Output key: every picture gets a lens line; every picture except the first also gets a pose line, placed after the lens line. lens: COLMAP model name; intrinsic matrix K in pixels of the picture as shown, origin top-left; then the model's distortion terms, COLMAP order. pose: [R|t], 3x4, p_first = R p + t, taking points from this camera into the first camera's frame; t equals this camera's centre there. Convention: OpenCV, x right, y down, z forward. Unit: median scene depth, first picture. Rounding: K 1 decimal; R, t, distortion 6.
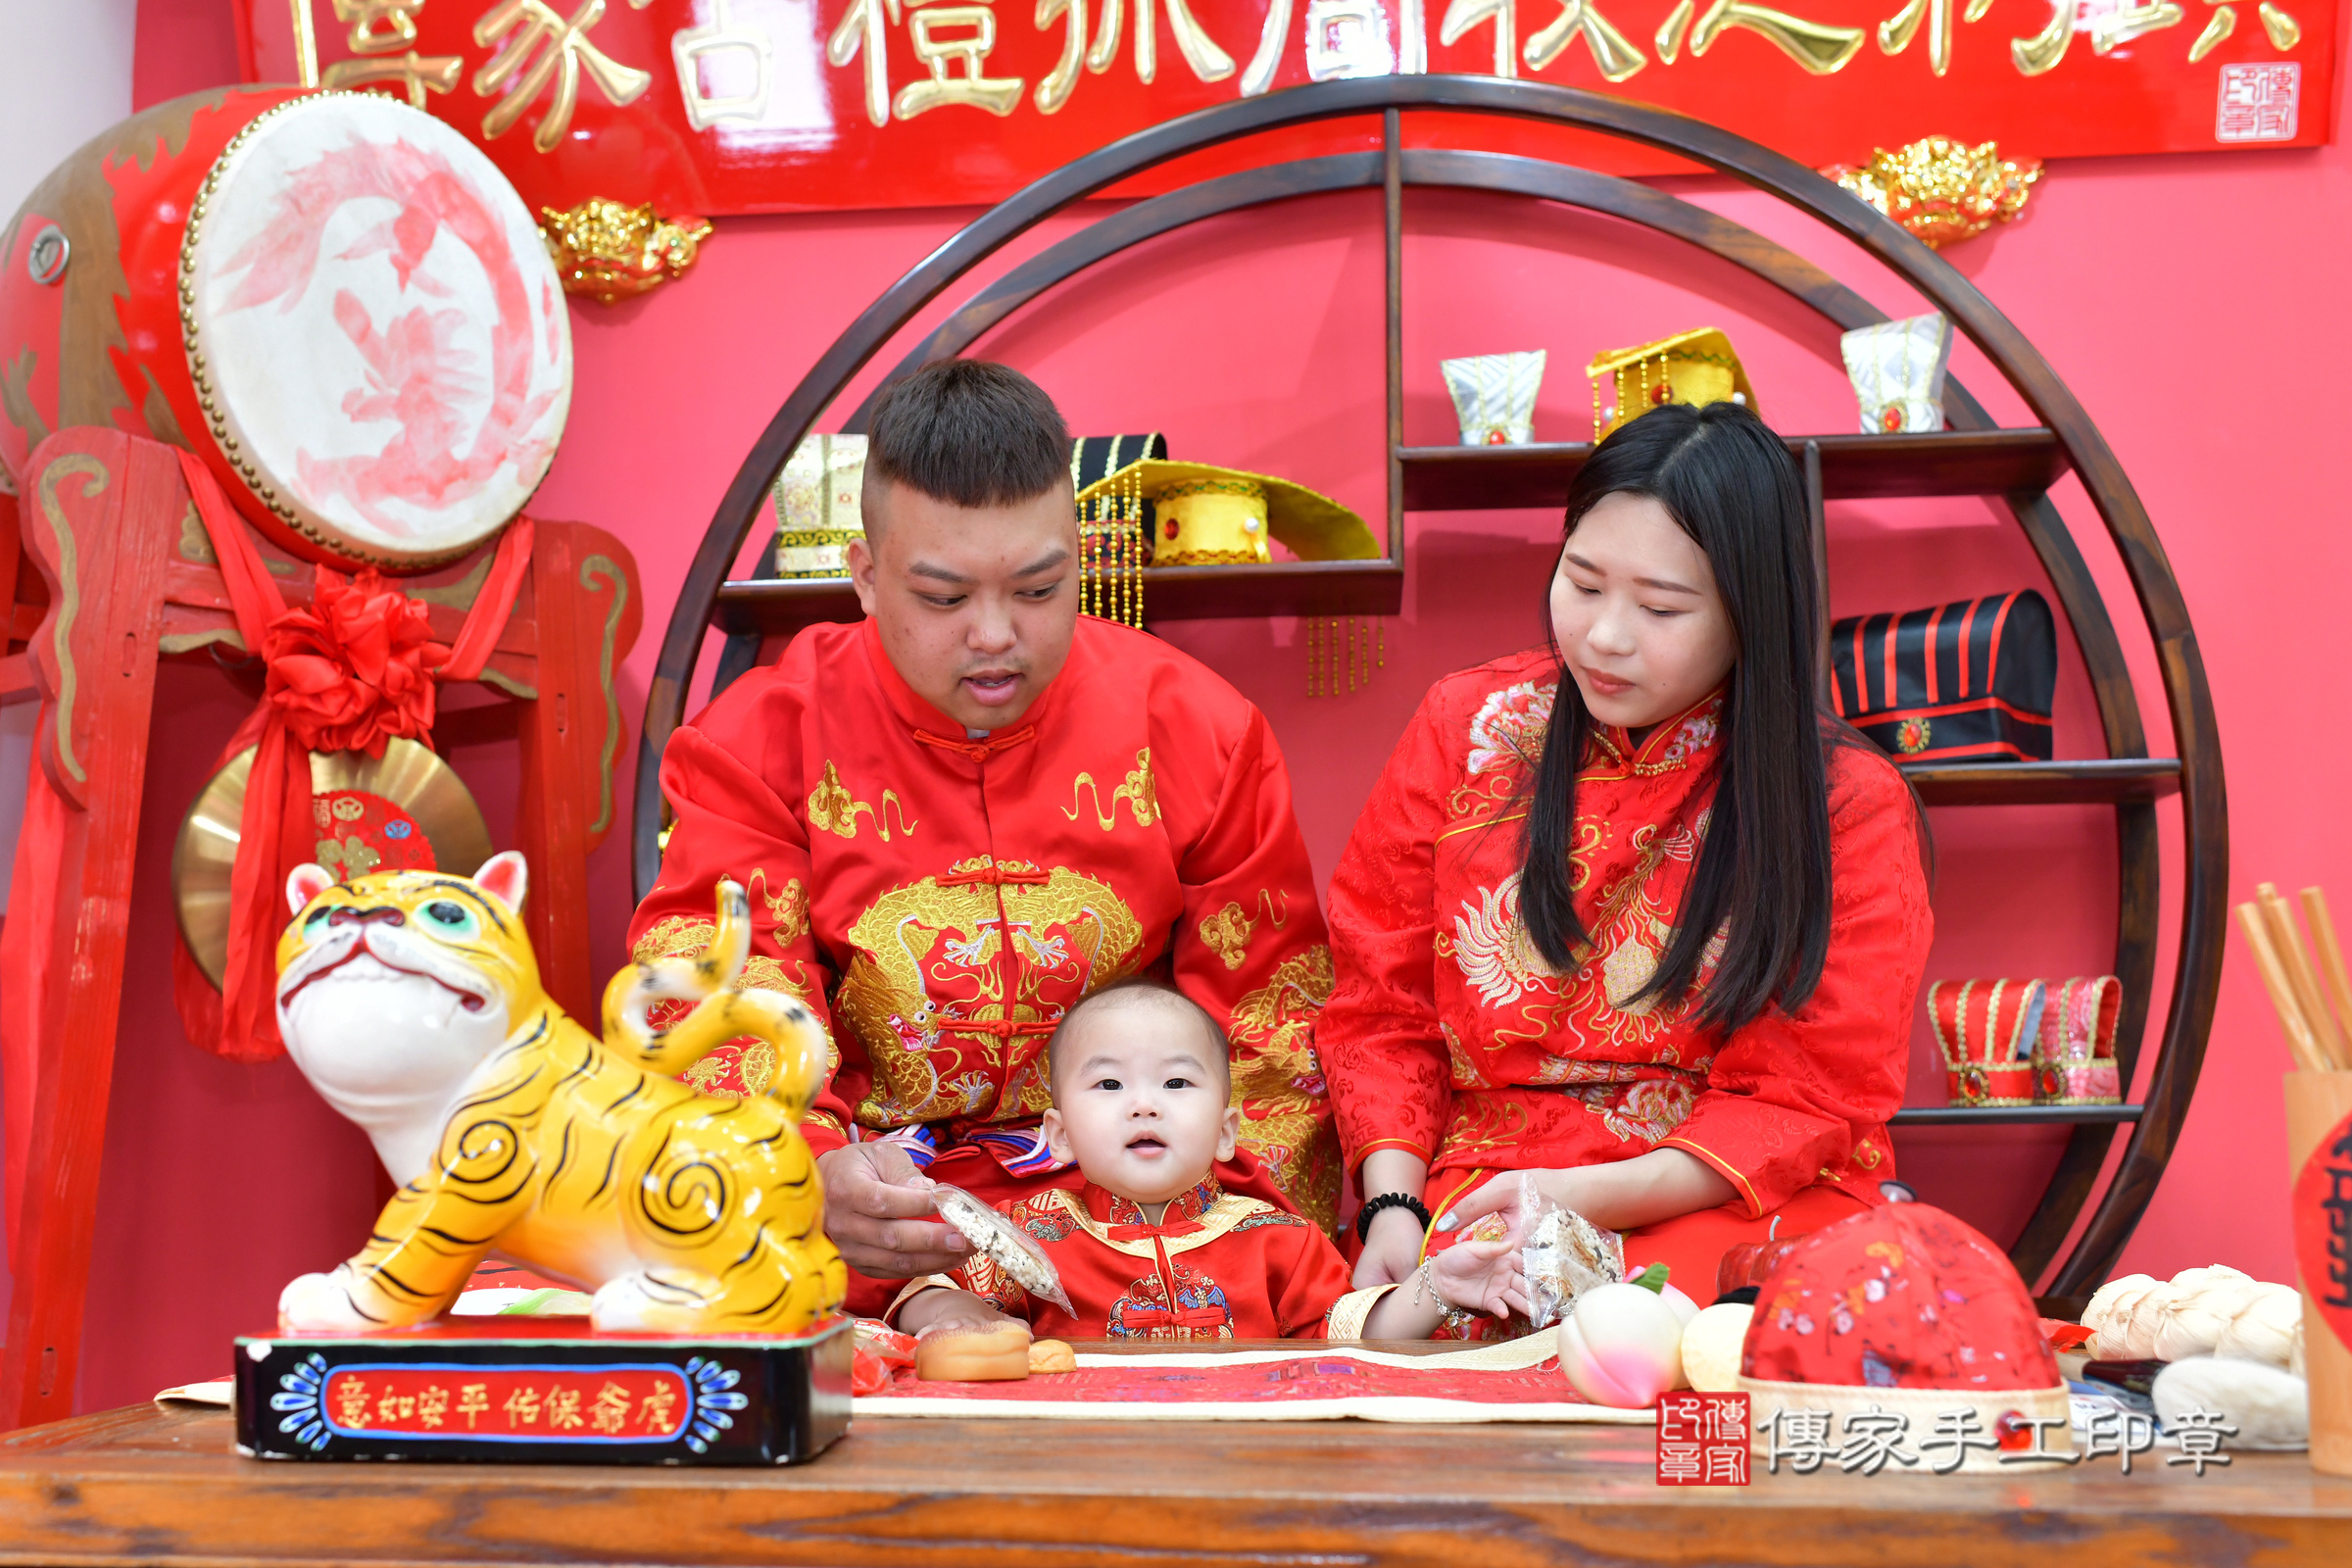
lens RADIAL K [[2642.6, 0, 1048.6], [0, 2642.6, 856.4], [0, 0, 1]] dist [0.002898, -0.015024]
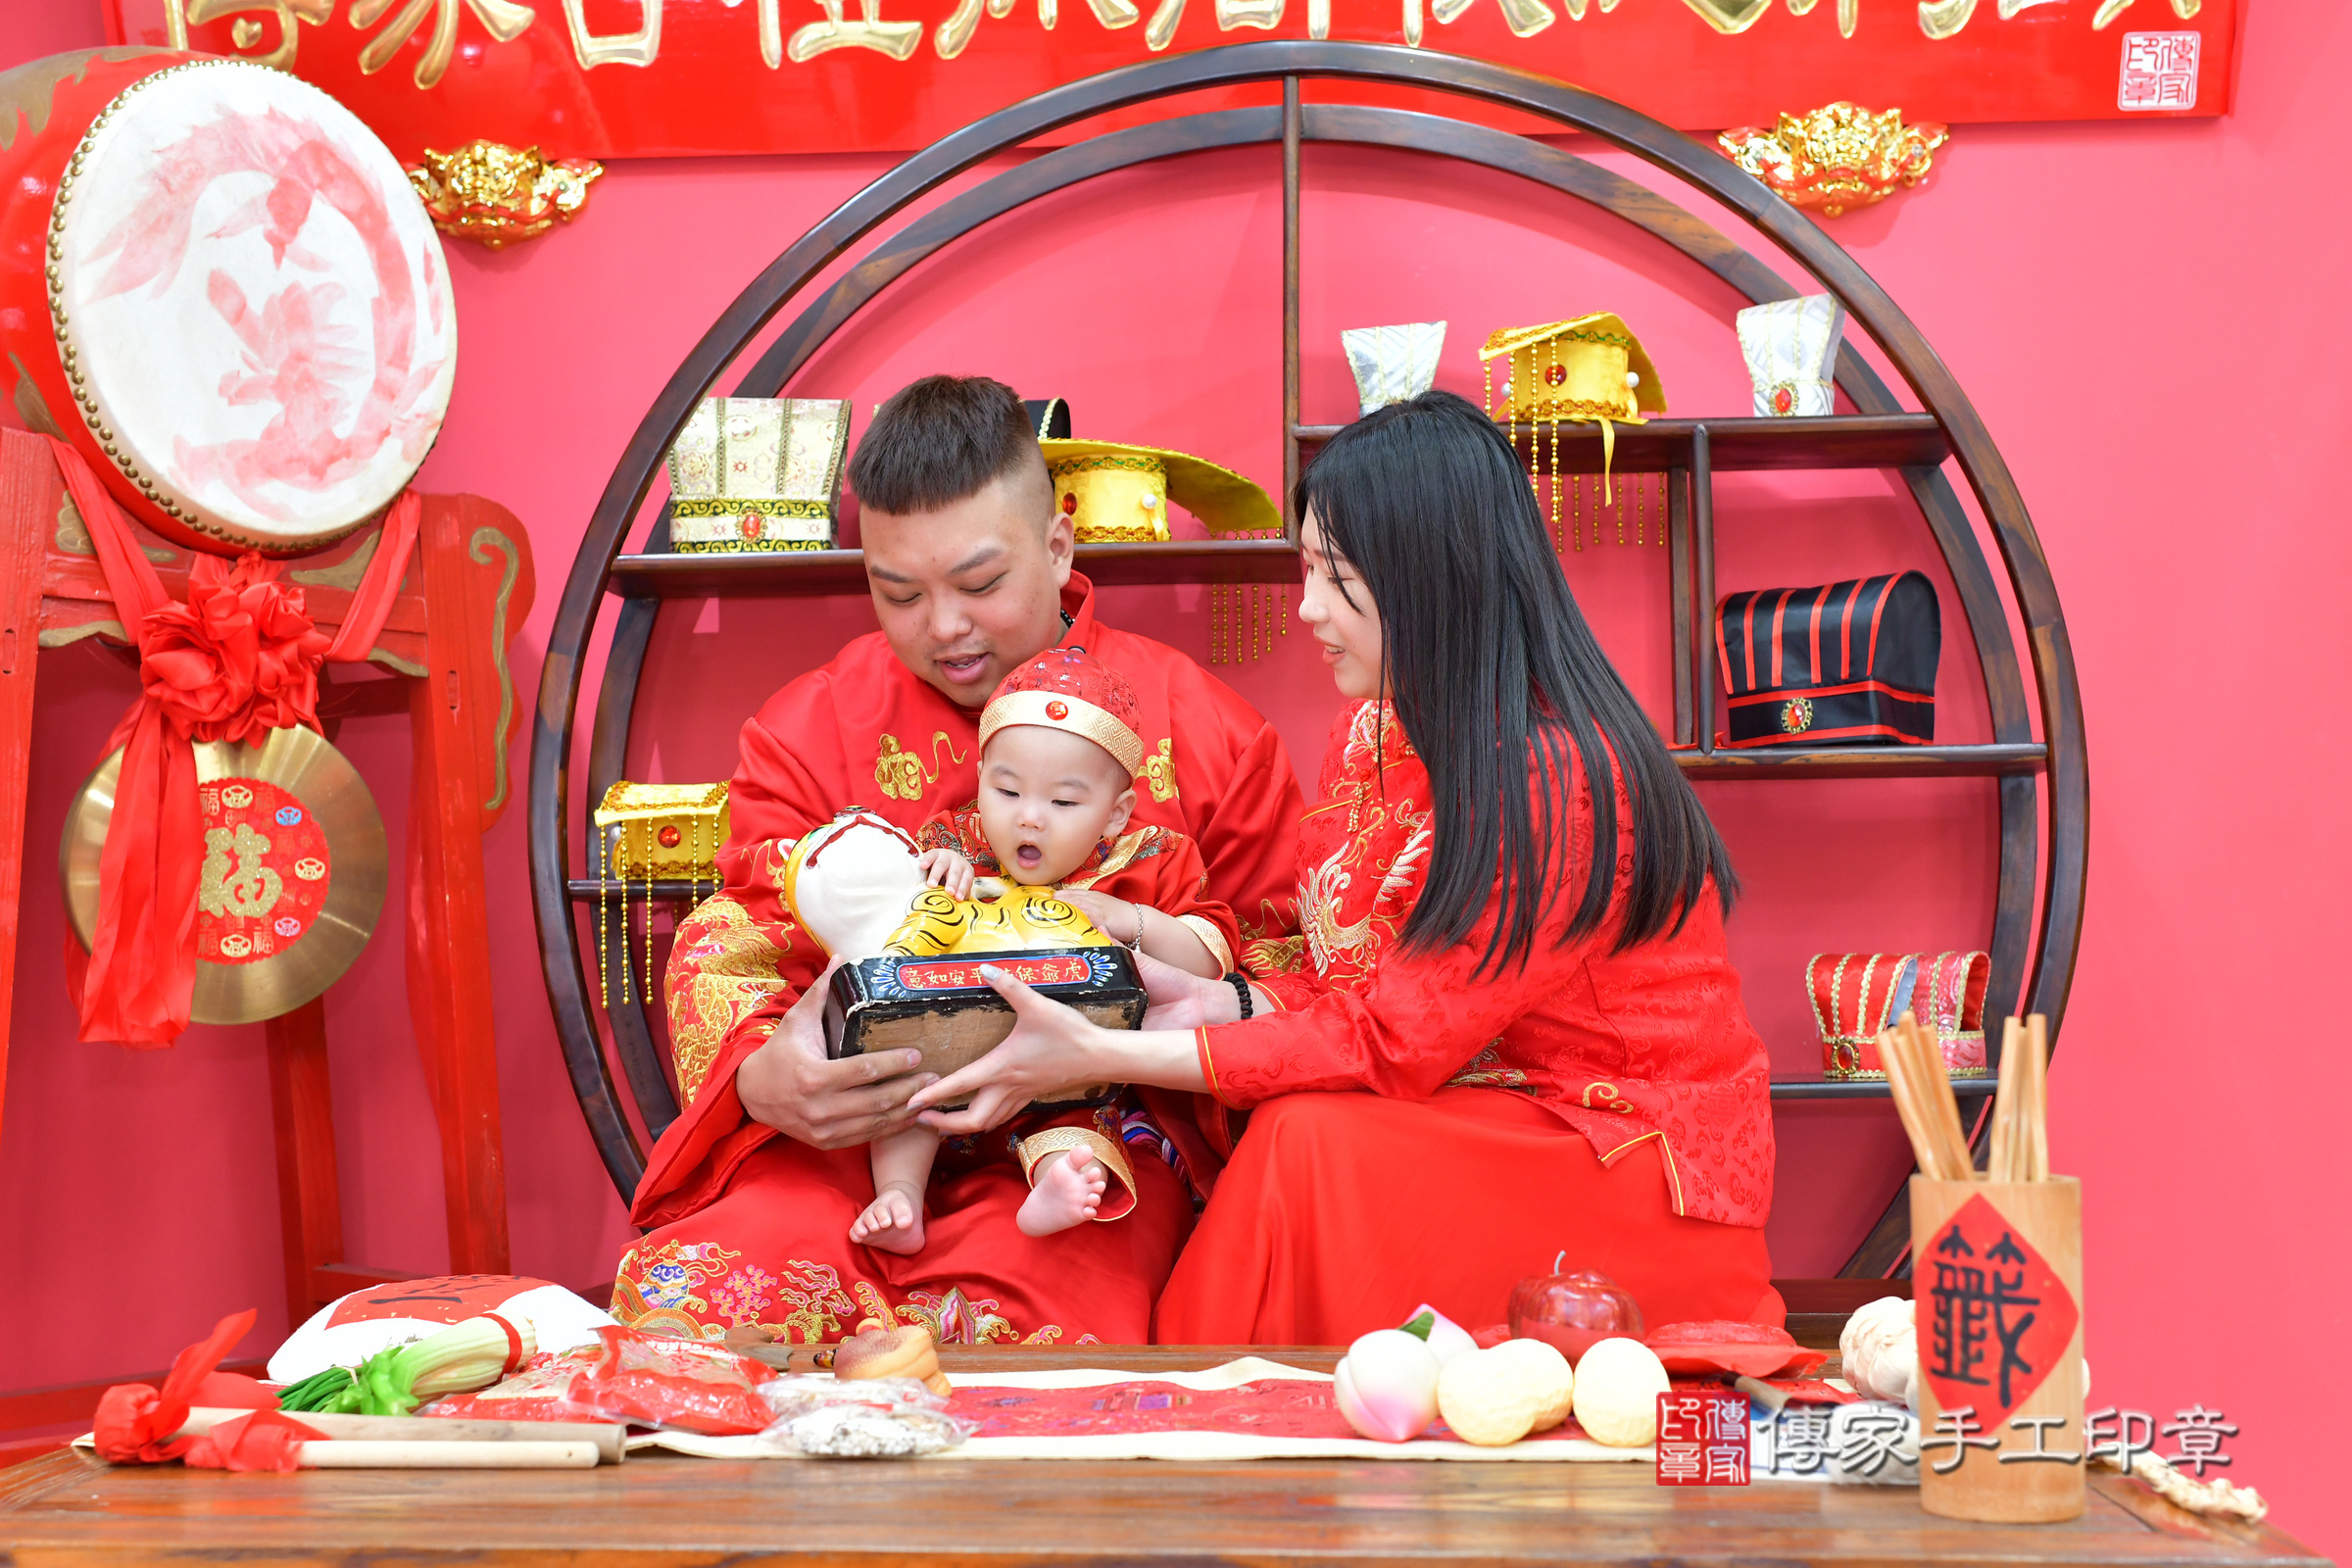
lens RADIAL K [[2887.3, 0, 1181.5], [0, 2887.3, 957.6], [0, 0, 1]] dist [-0.001482, -0.000463]
pose [[0.998533, -0.004623, 0.053949, 0.030215], [-0.000250, 0.995944, 0.089971, -0.053288], [-0.054147, -0.089853, 0.994482, -0.102775]]
